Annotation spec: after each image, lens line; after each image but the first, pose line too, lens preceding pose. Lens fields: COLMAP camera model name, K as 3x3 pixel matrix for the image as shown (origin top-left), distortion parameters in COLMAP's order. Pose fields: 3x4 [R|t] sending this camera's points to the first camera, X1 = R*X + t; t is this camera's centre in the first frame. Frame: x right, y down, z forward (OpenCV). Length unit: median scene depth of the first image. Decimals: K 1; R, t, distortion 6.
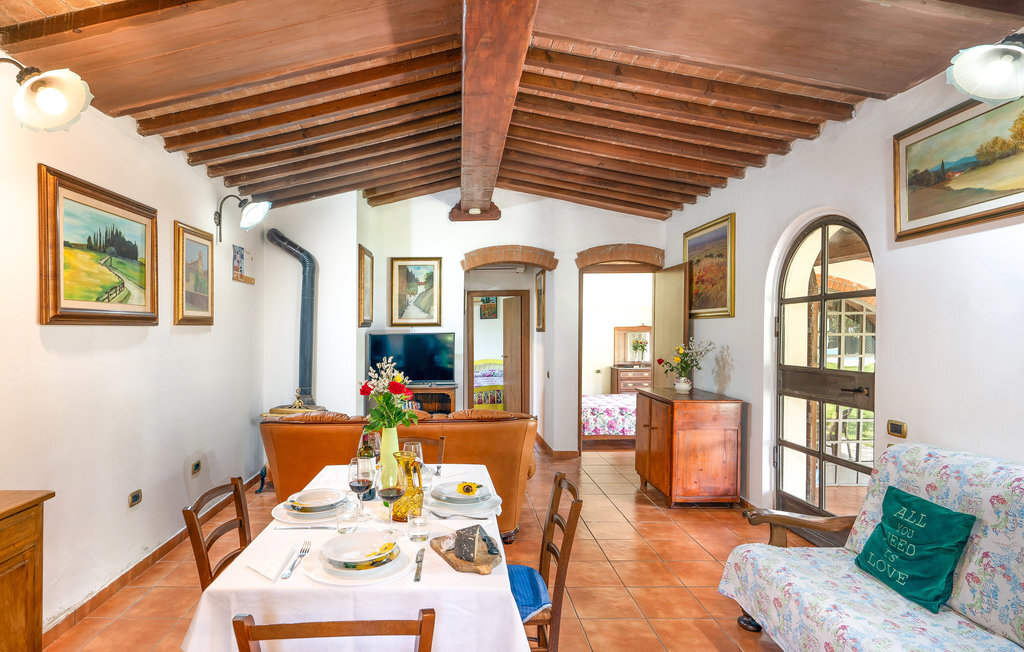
lens RADIAL K [[537.0, 0, 453.5], [0, 537.0, 331.2], [0, 0, 1]] dist [-0.002634, -0.000317]
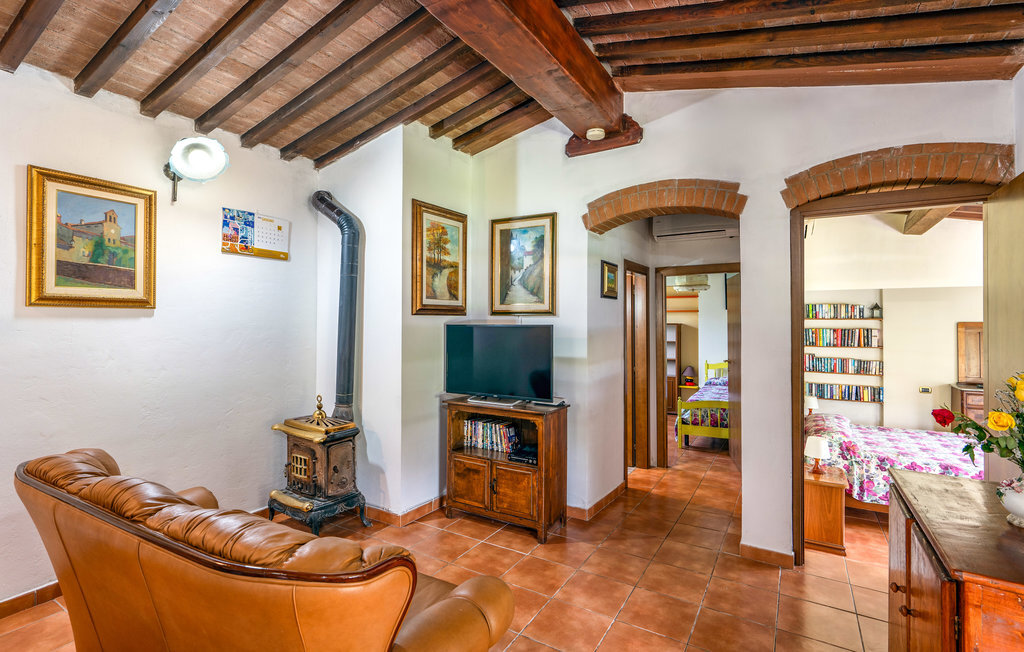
lens RADIAL K [[479.4, 0, 512.8], [0, 479.4, 308.3], [0, 0, 1]] dist [-0.001308, 0.000181]
pose [[0.867585, 0.000094, -0.497289, 0.230539], [-0.015775, 0.999502, -0.027333, -0.000684], [0.497039, 0.031558, 0.867154, 0.456743]]
